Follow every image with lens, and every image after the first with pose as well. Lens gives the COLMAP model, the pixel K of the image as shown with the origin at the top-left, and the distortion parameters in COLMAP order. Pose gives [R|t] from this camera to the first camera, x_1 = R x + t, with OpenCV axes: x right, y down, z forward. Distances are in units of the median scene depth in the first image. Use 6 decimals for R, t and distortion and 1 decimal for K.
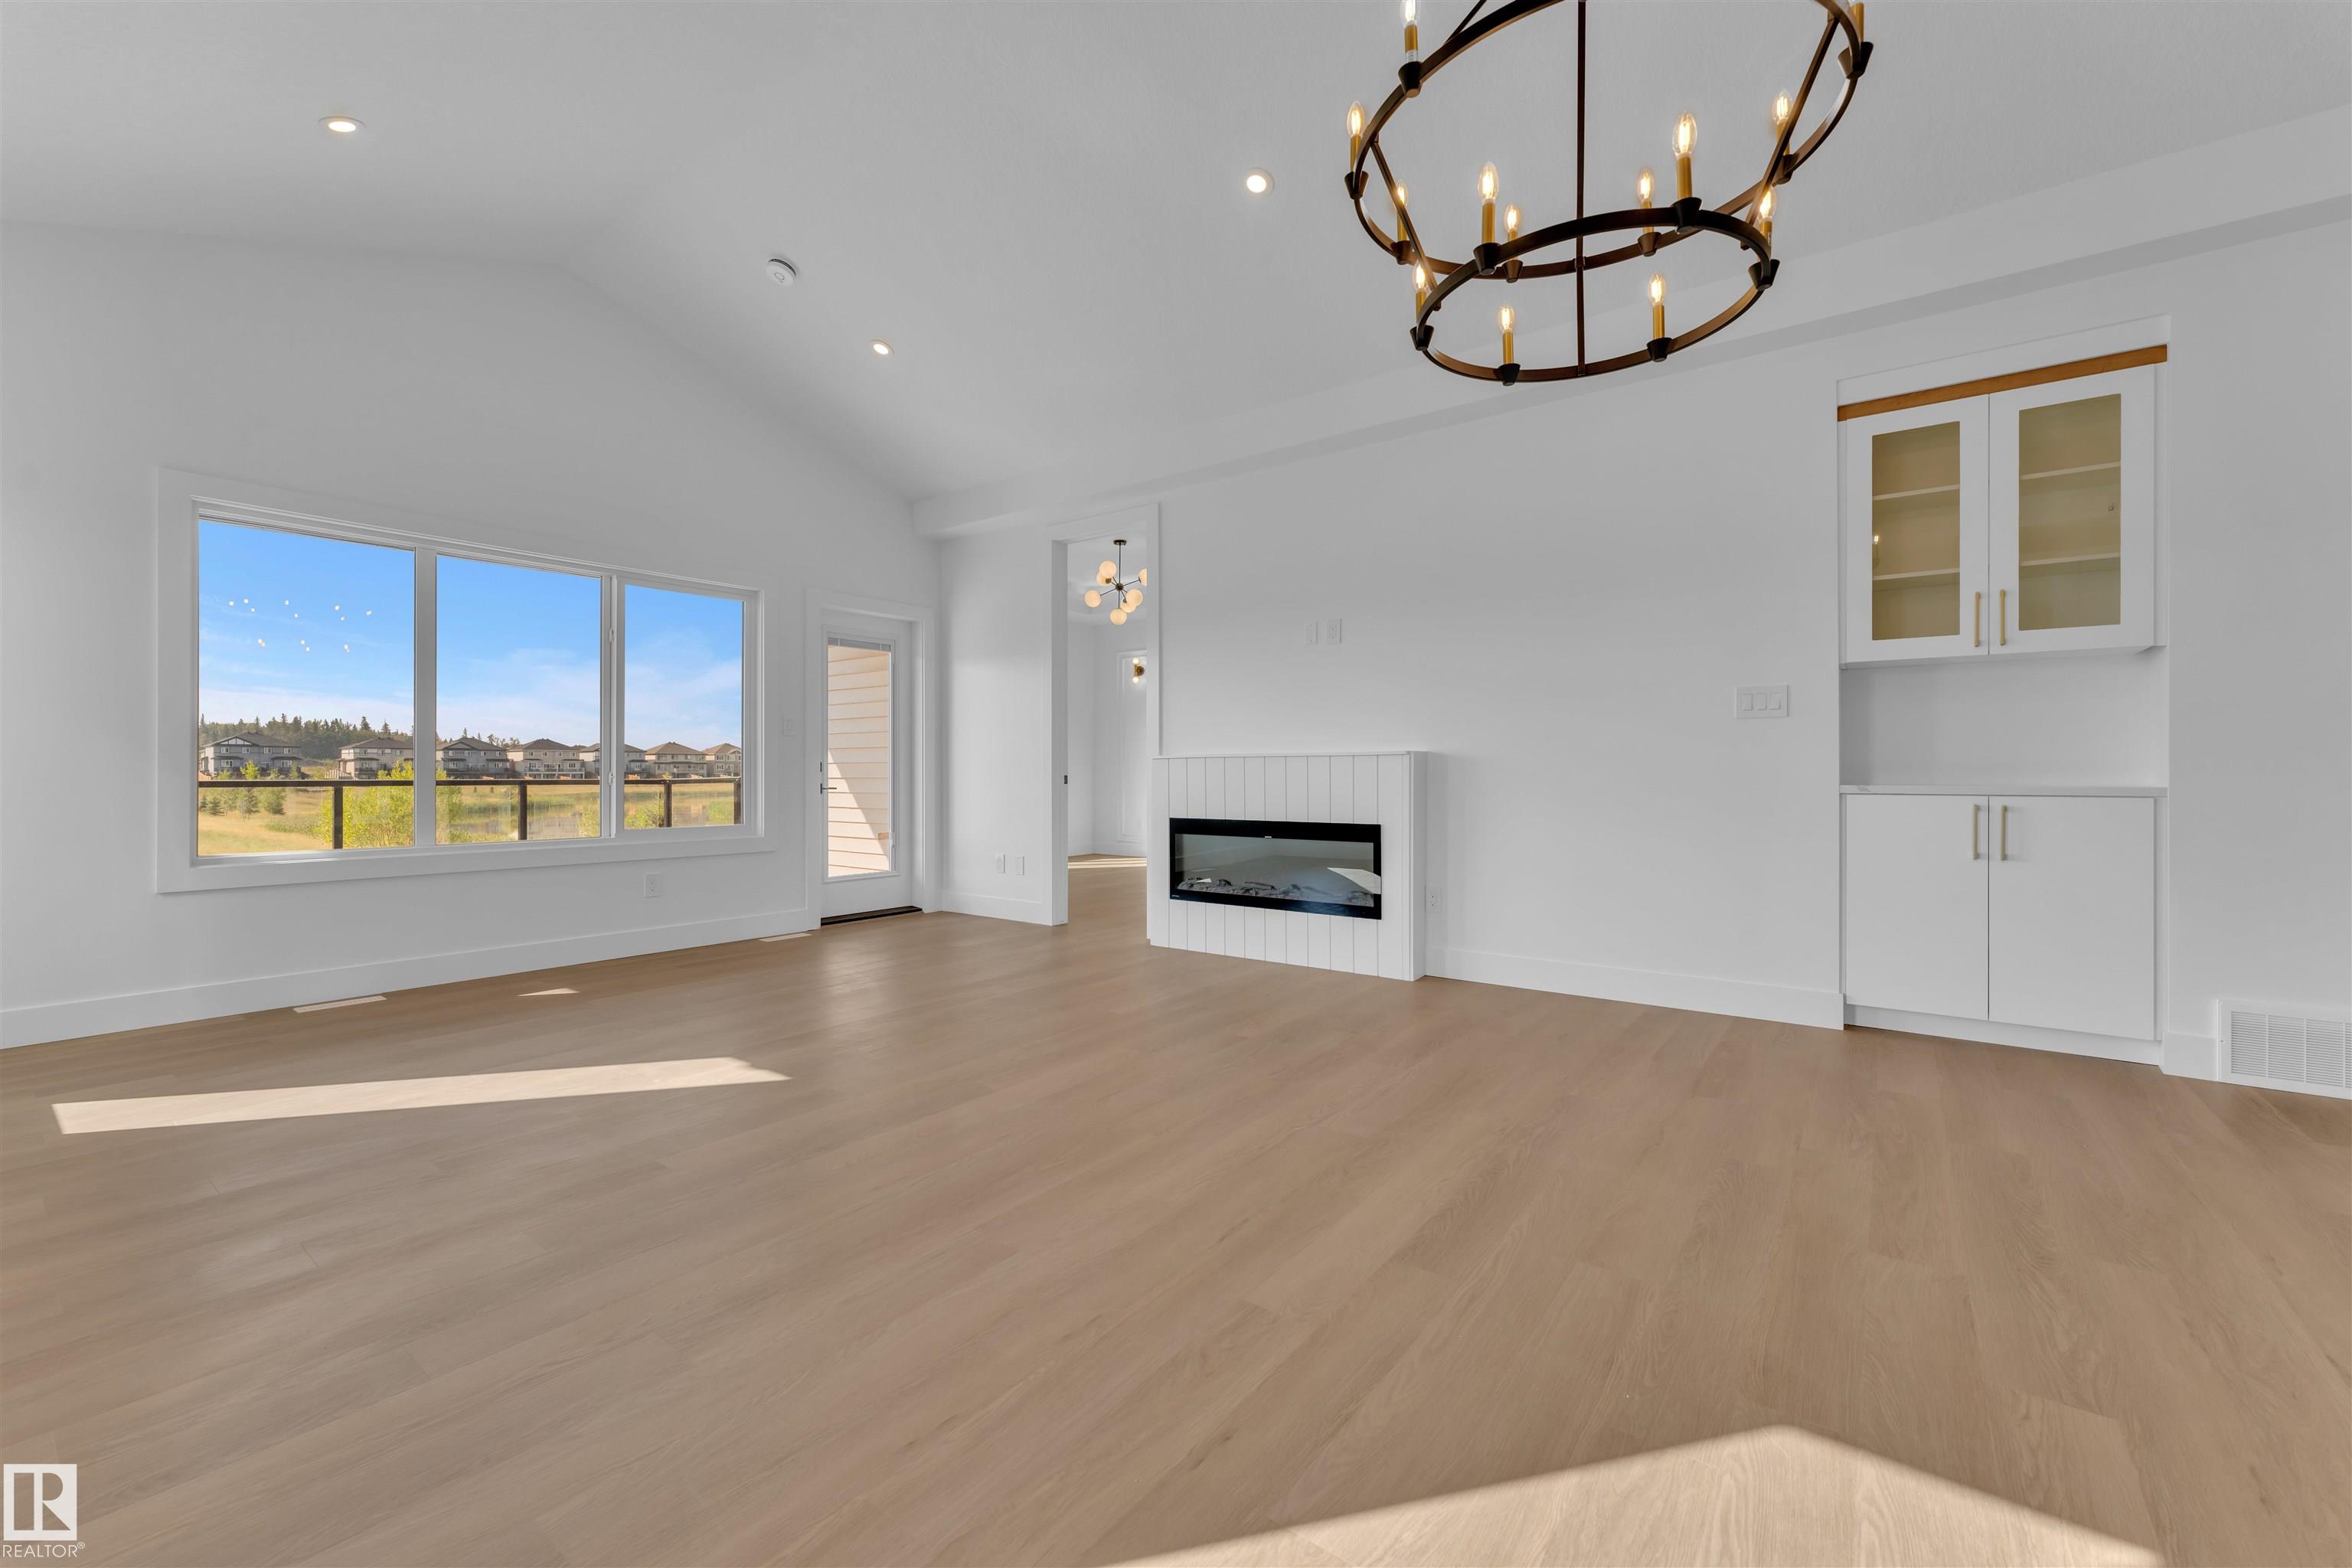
lens RADIAL K [[940.0, 0, 1164.6], [0, 940.0, 771.8], [0, 0, 1]] dist [-0.002011, -0.000007]
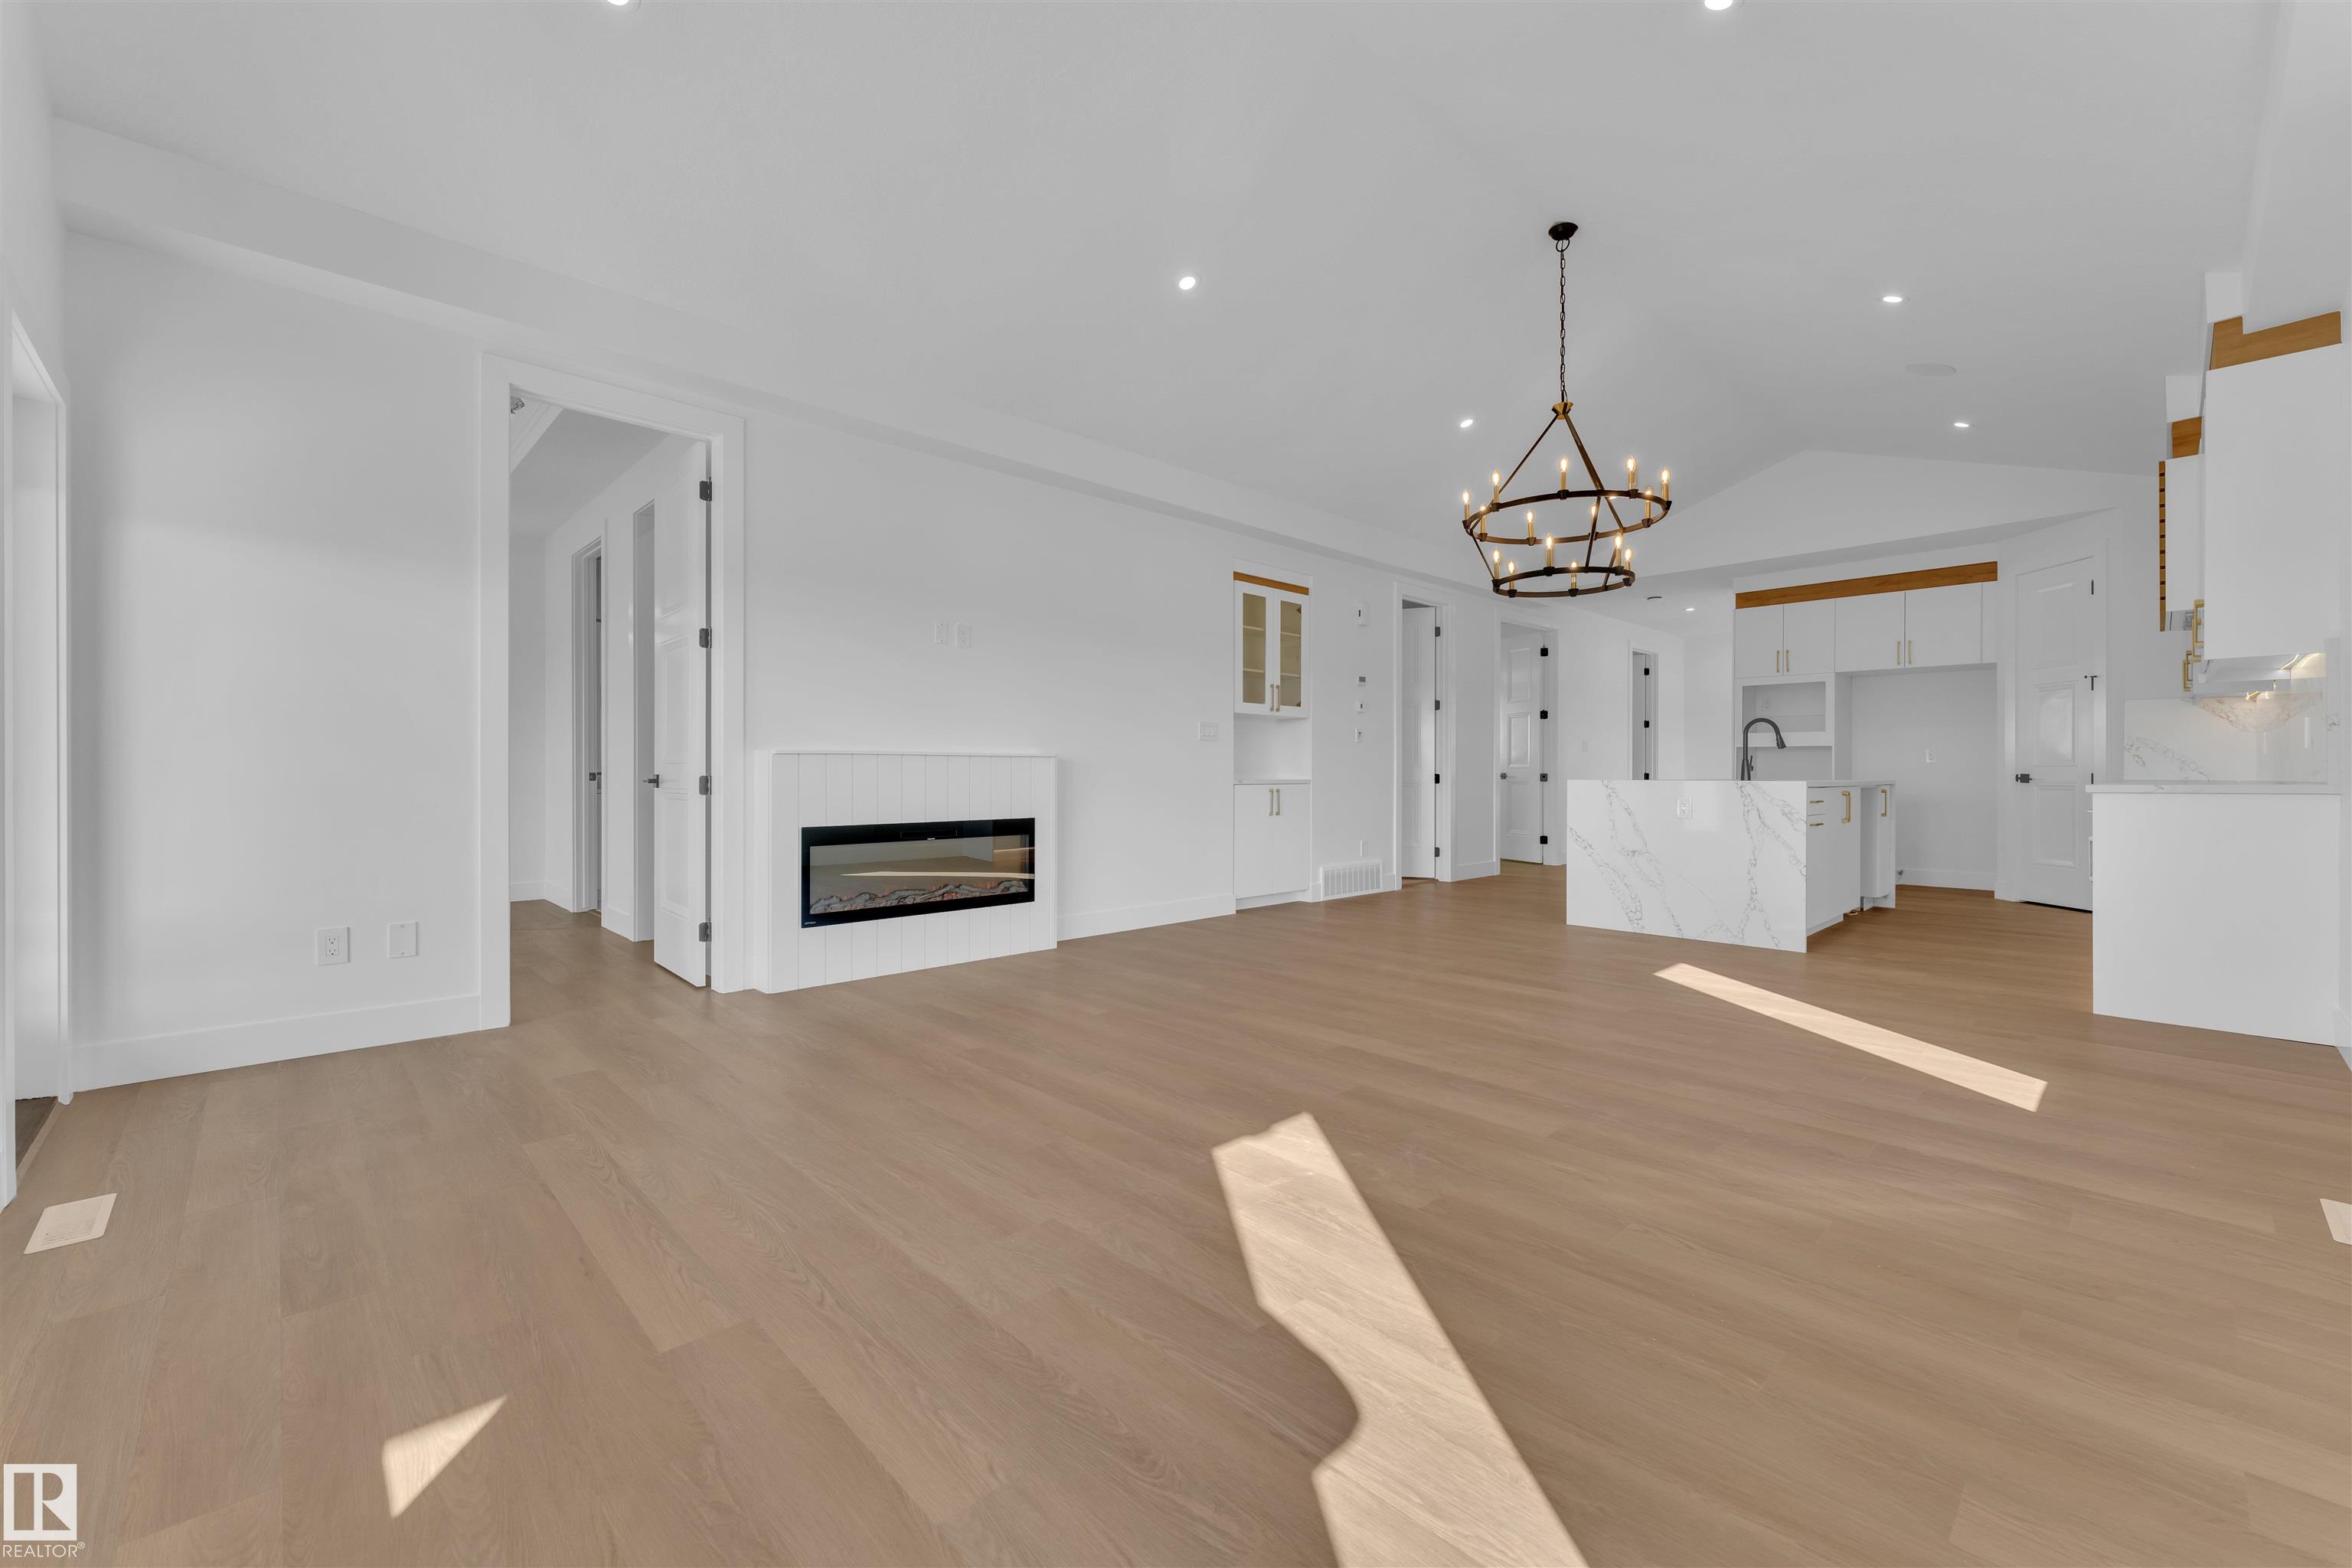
lens RADIAL K [[945.7, 0, 1171.0], [0, 945.7, 774.9], [0, 0, 1]] dist [0.000058, 0.000208]
pose [[0.154175, 0.000196, 0.988043, -1.075582], [-0.000937, 1.000000, -0.000052, 0.005123], [-0.988043, -0.000917, 0.154176, 0.811079]]
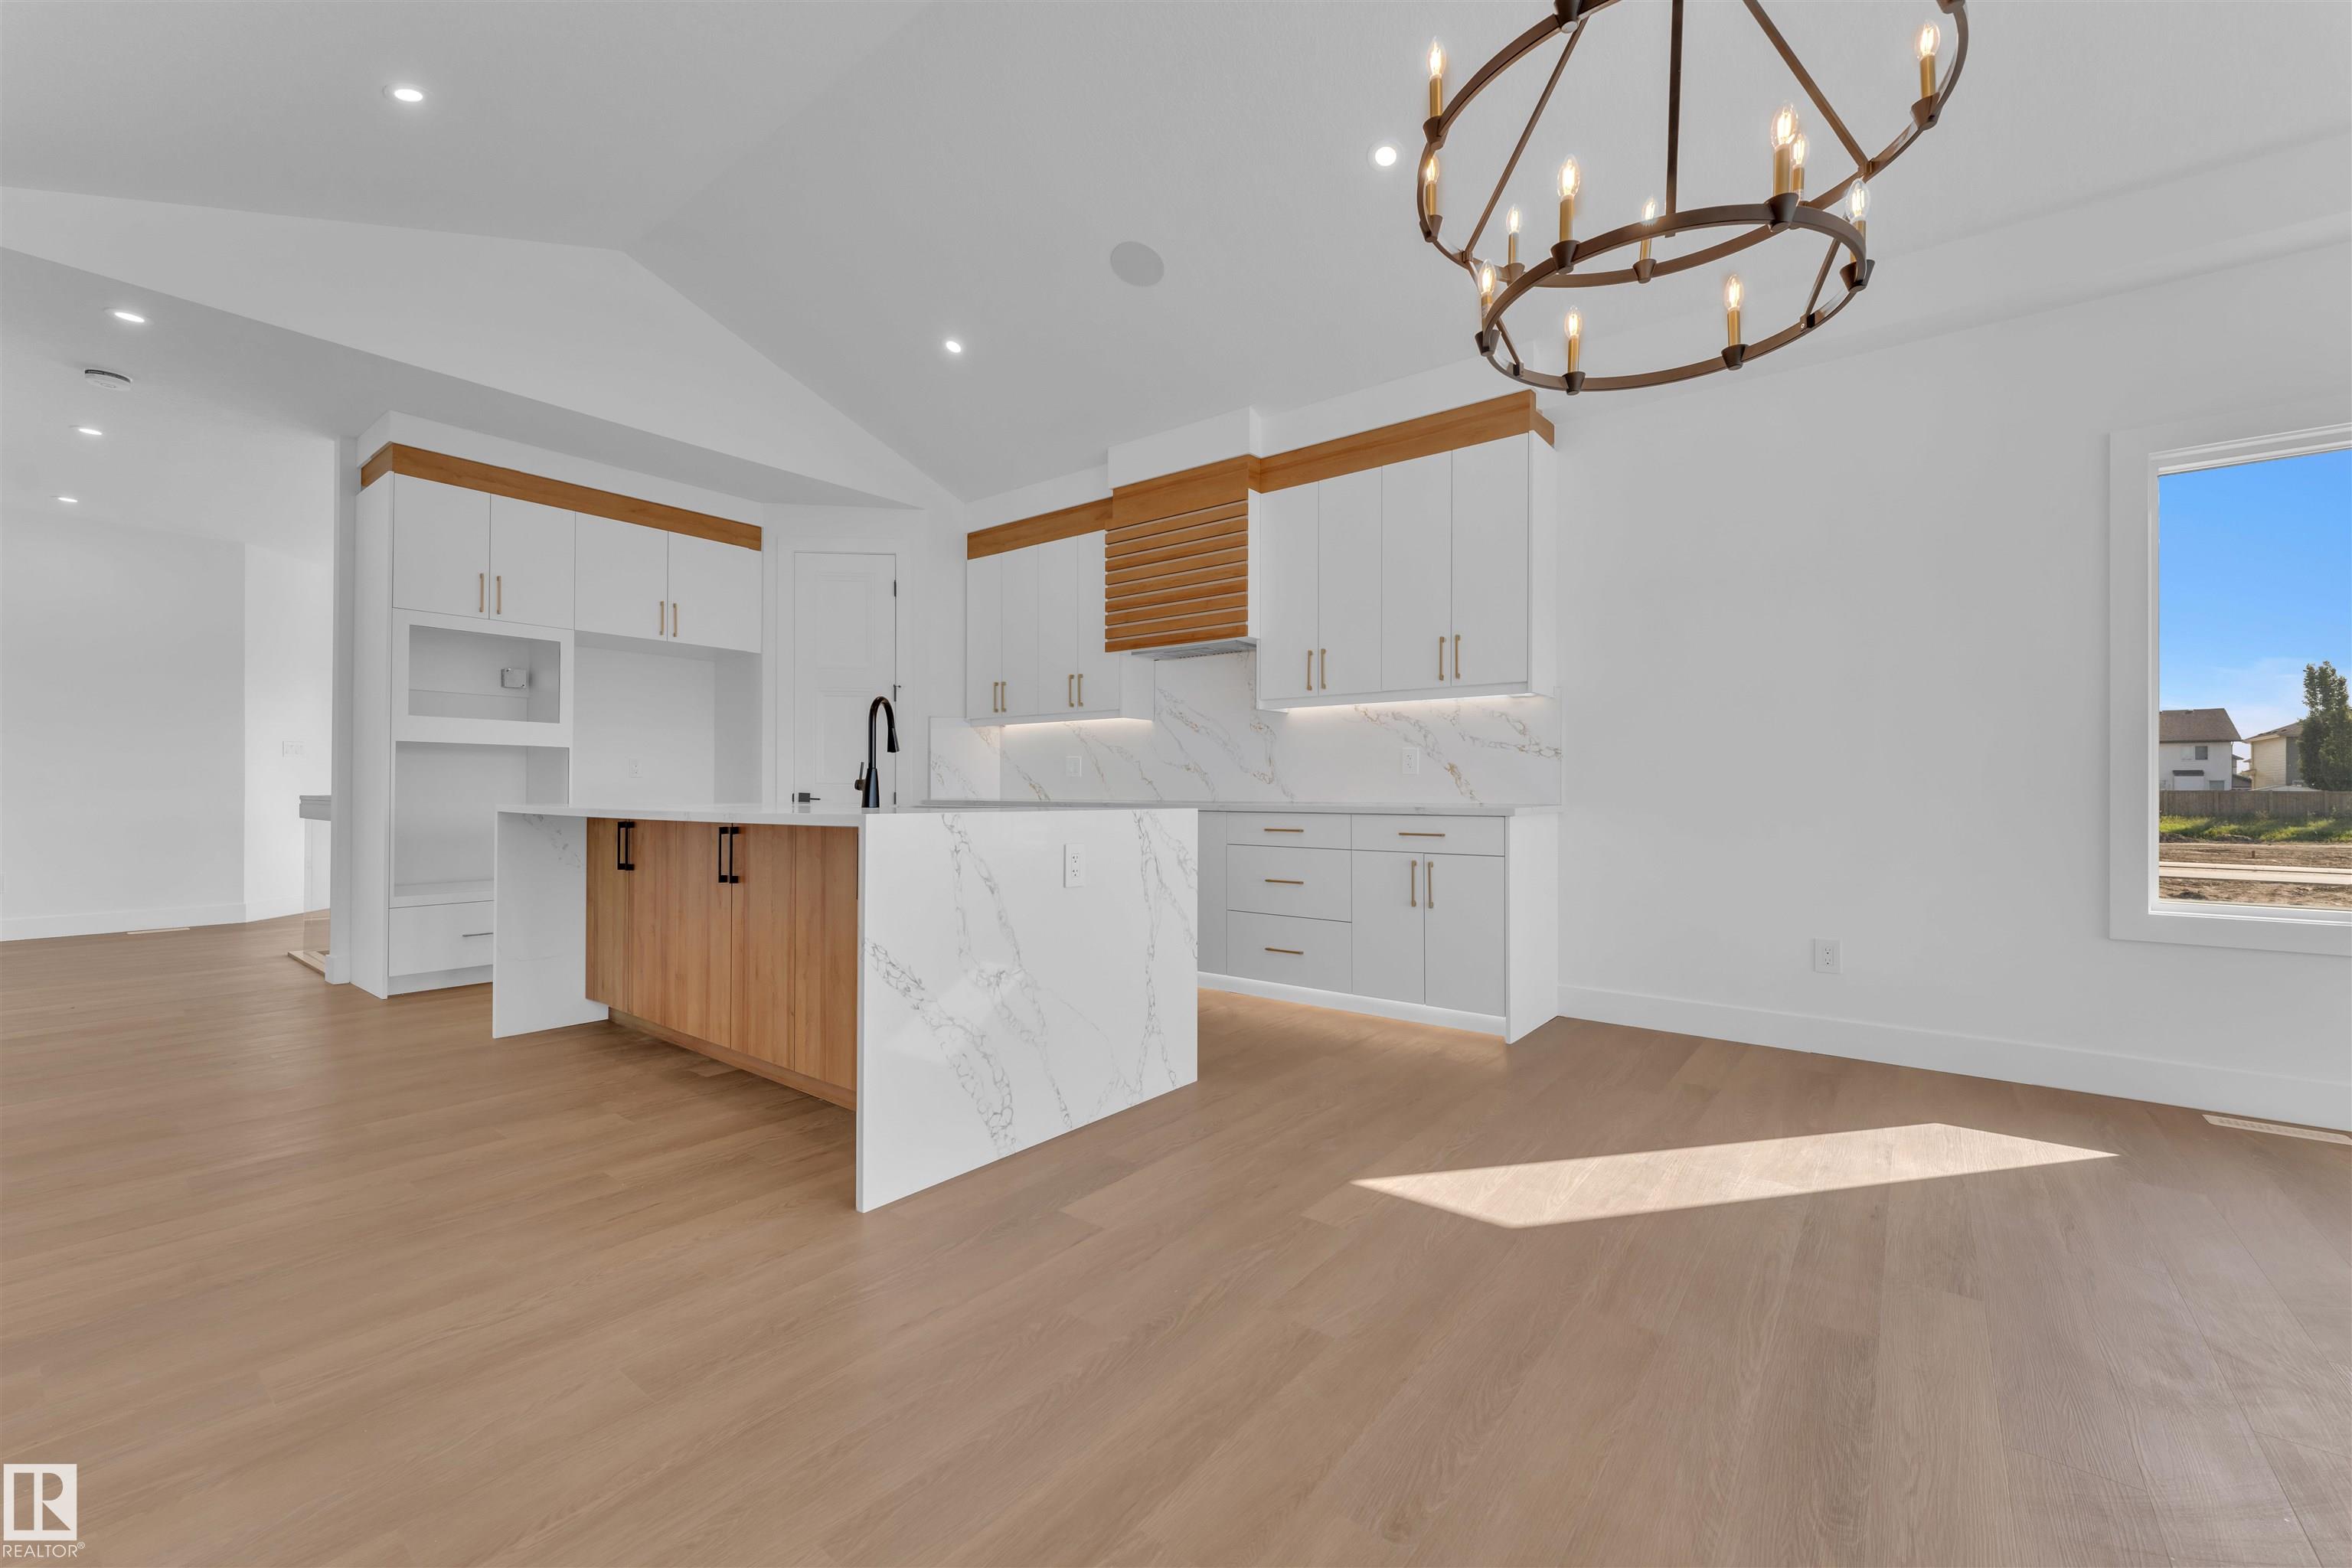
lens RADIAL K [[939.2, 0, 1169.8], [0, 939.2, 789.9], [0, 0, 1]] dist [-0.000541, -0.000008]
pose [[-0.999946, -0.002004, 0.010196, 0.464764], [-0.002026, 0.999996, -0.002188, -0.001496], [-0.010191, -0.002208, -0.999946, 0.975516]]
